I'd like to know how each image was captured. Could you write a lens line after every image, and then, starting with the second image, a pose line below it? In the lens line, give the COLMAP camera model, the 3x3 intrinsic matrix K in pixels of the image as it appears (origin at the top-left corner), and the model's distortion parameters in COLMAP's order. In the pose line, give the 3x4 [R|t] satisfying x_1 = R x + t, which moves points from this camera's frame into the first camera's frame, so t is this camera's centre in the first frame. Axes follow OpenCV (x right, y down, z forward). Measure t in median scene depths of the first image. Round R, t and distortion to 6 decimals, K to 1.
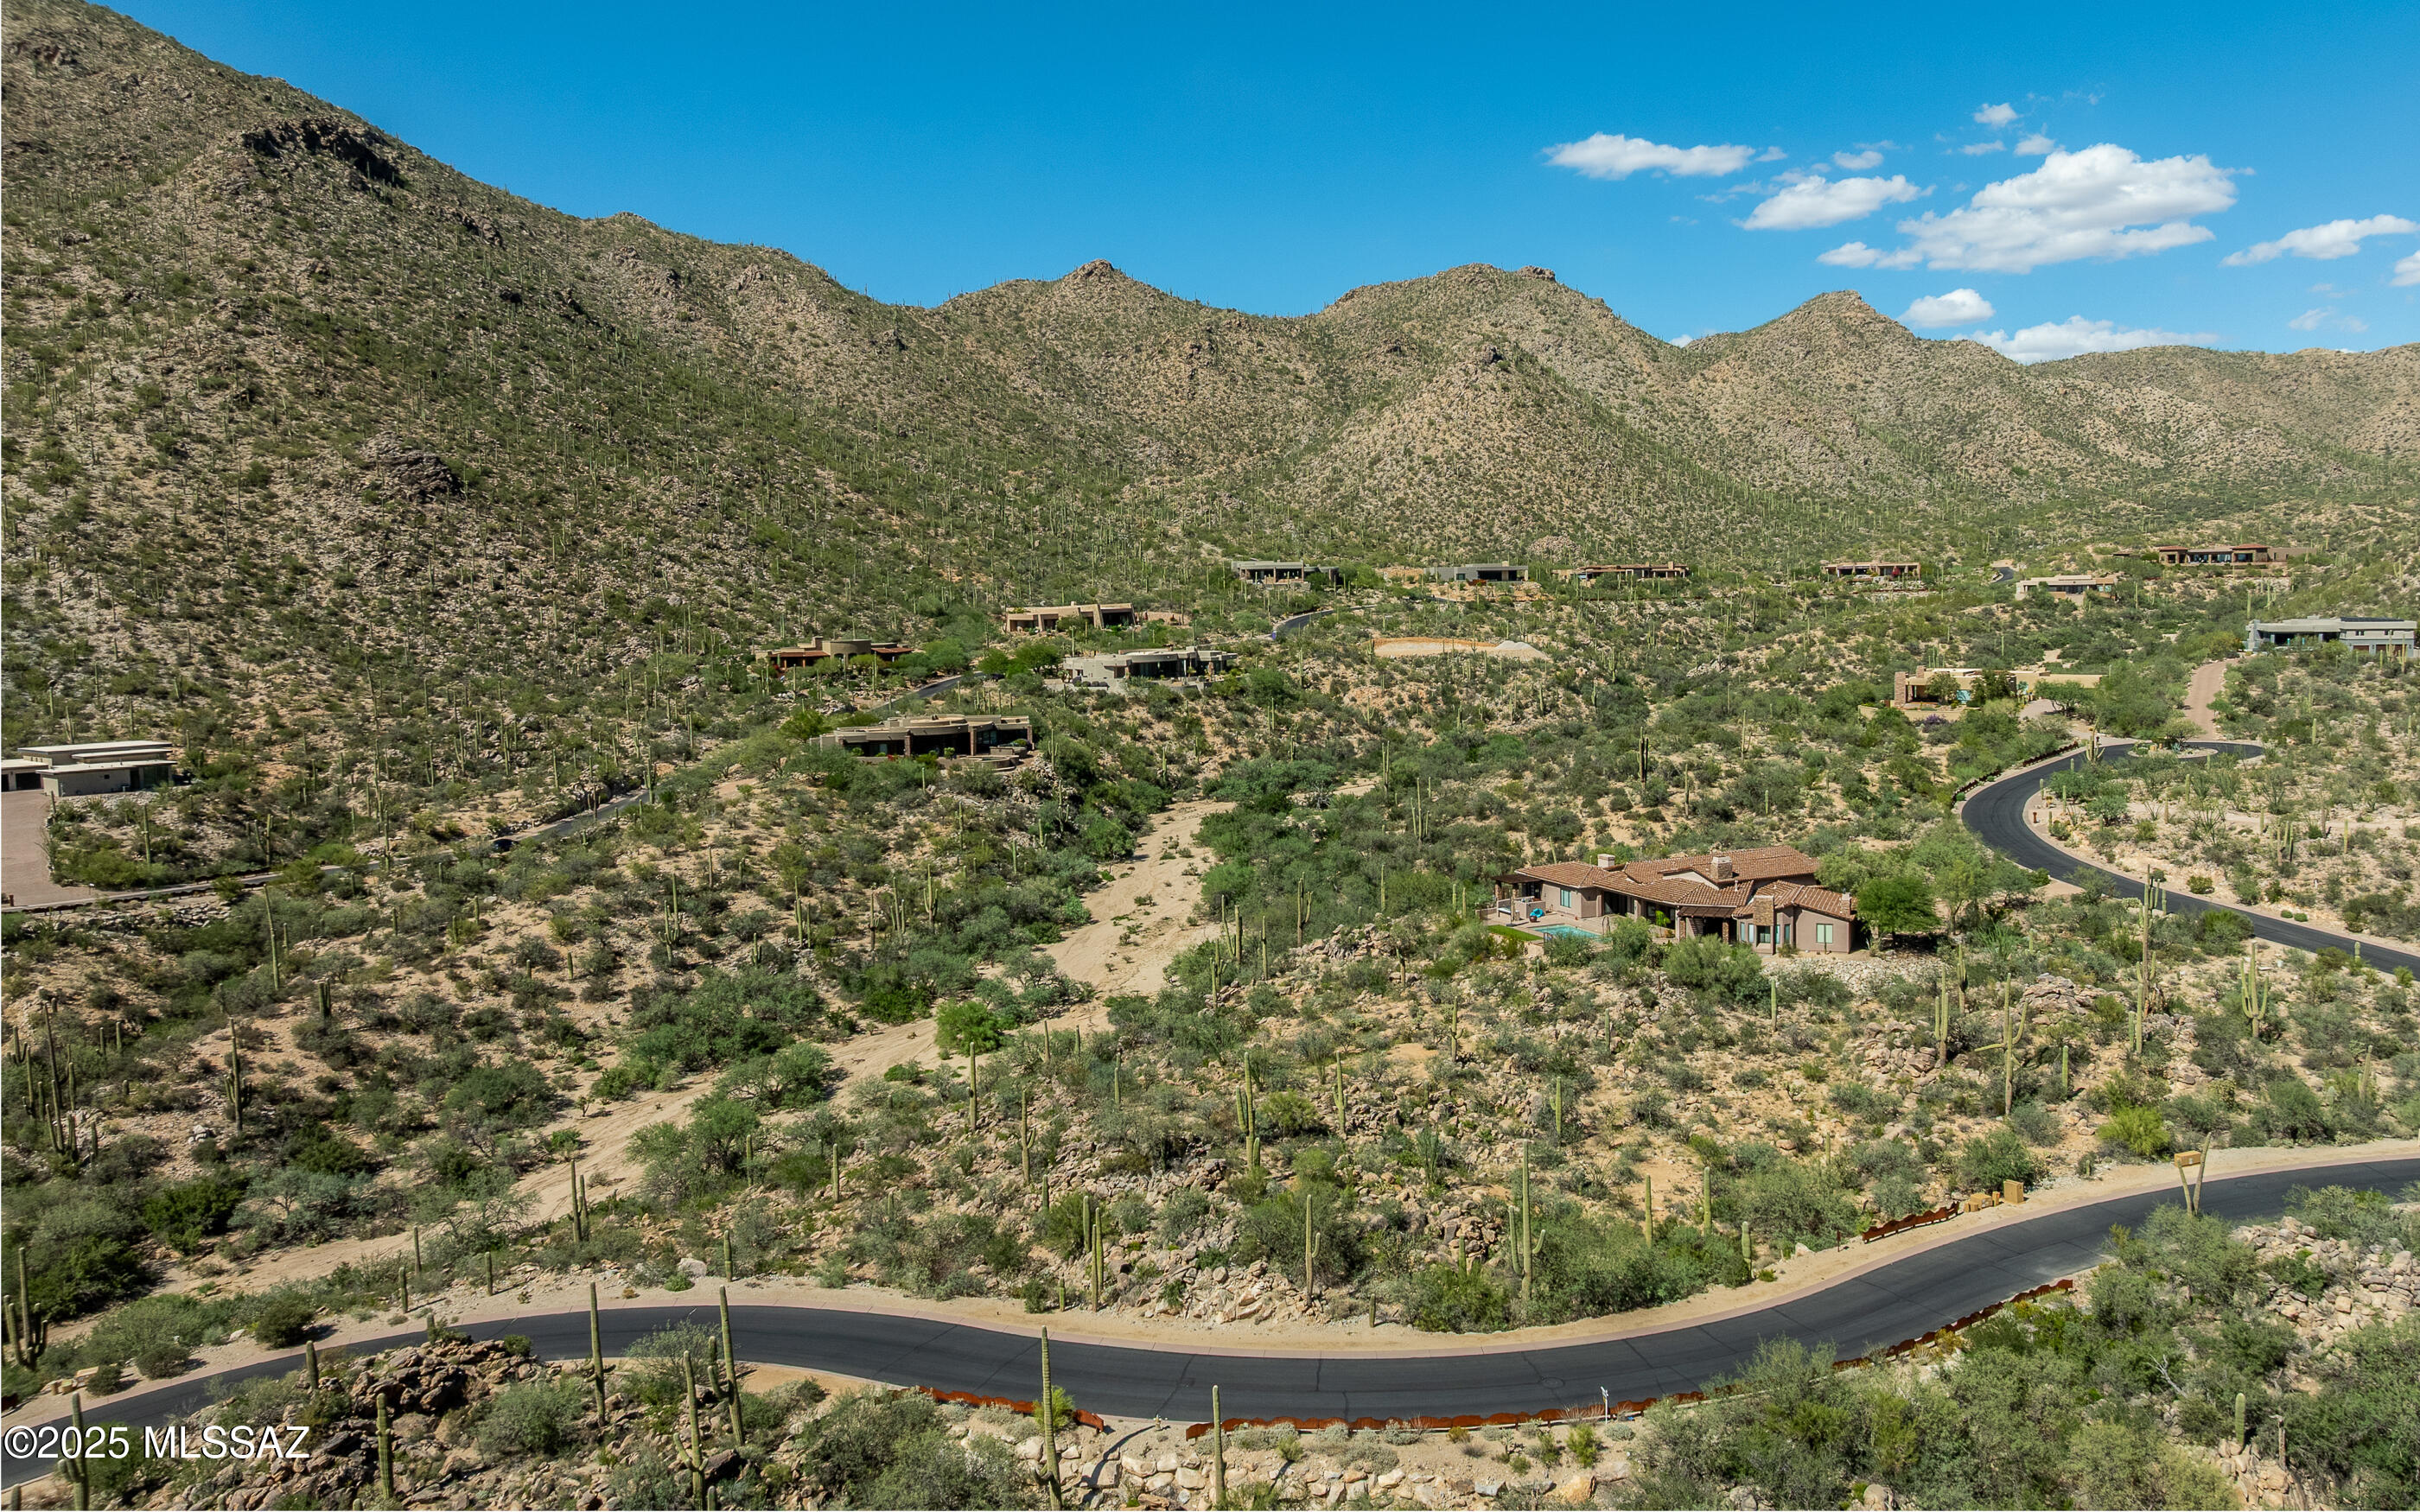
lens RADIAL K [[1864.5, 0, 1133.8], [0, 1864.5, 705.8], [0, 0, 1]] dist [-0.014170, -0.011926]
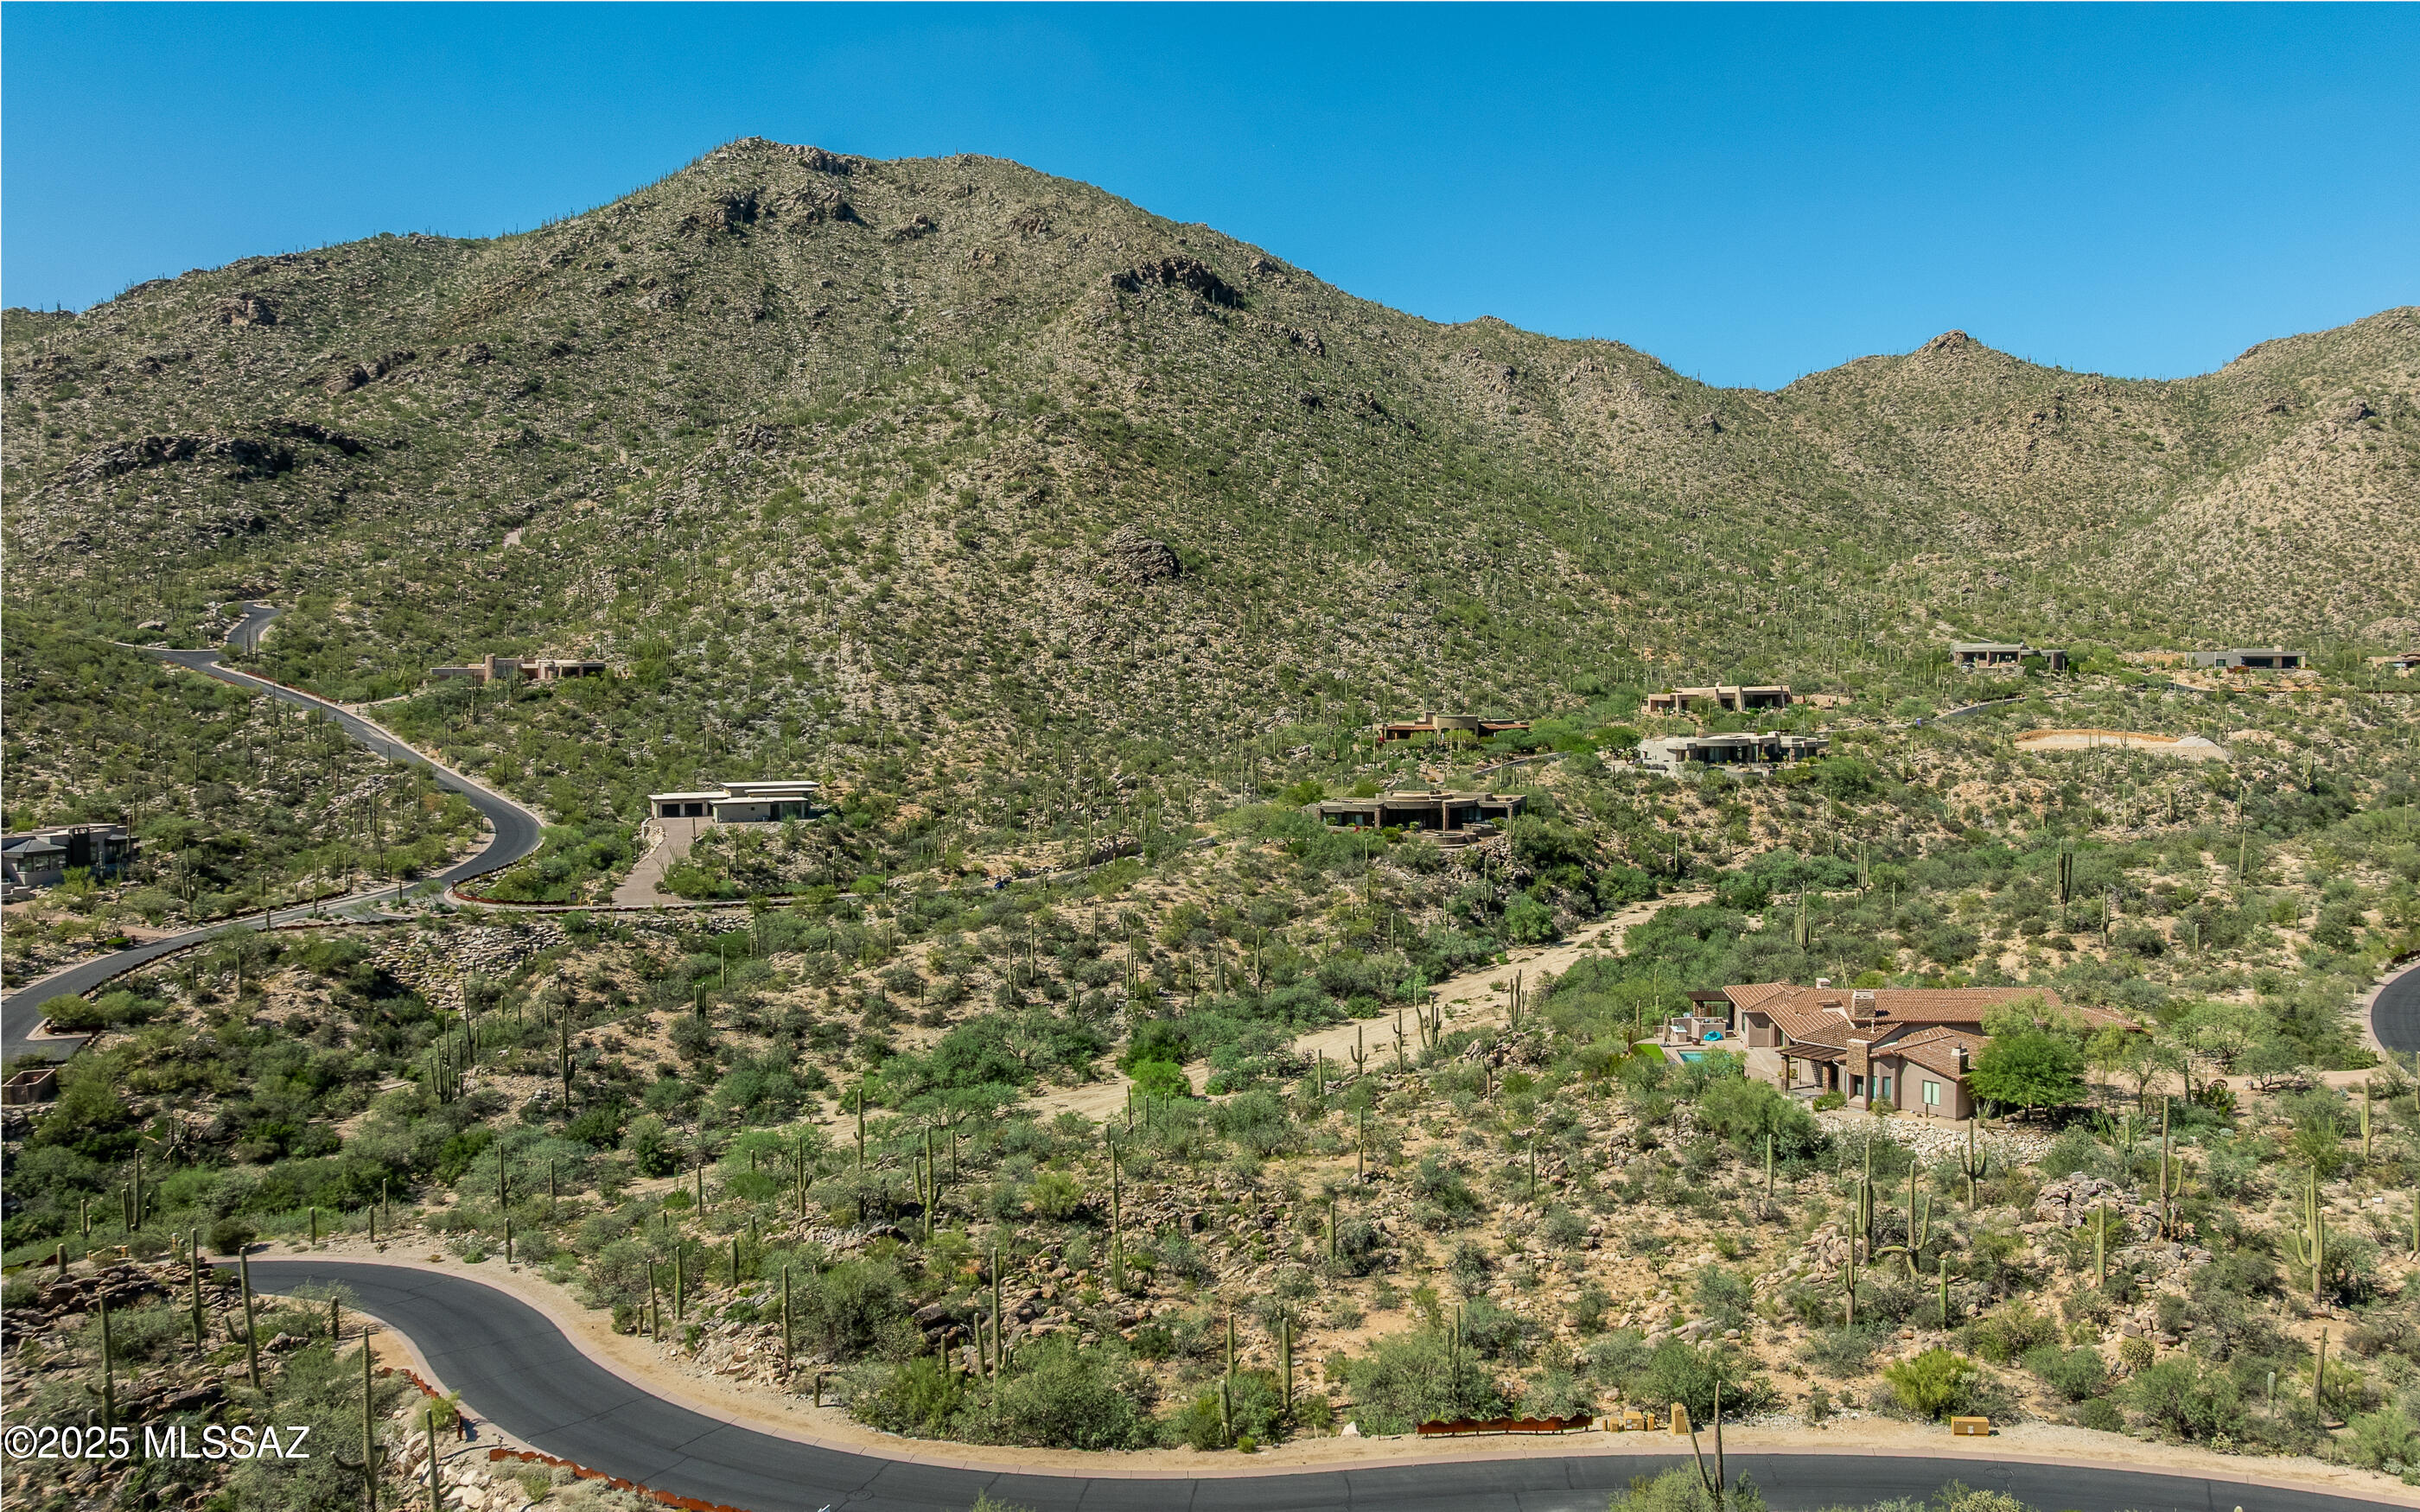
lens RADIAL K [[1773.7, 0, 1205.5], [0, 1773.7, 718.4], [0, 0, 1]] dist [-0.017438, -0.006780]
pose [[0.892792, 0.027734, -0.449615, 0.138805], [-0.042235, 0.998860, -0.022252, -0.004636], [0.448485, 0.038856, 0.892945, 0.044159]]
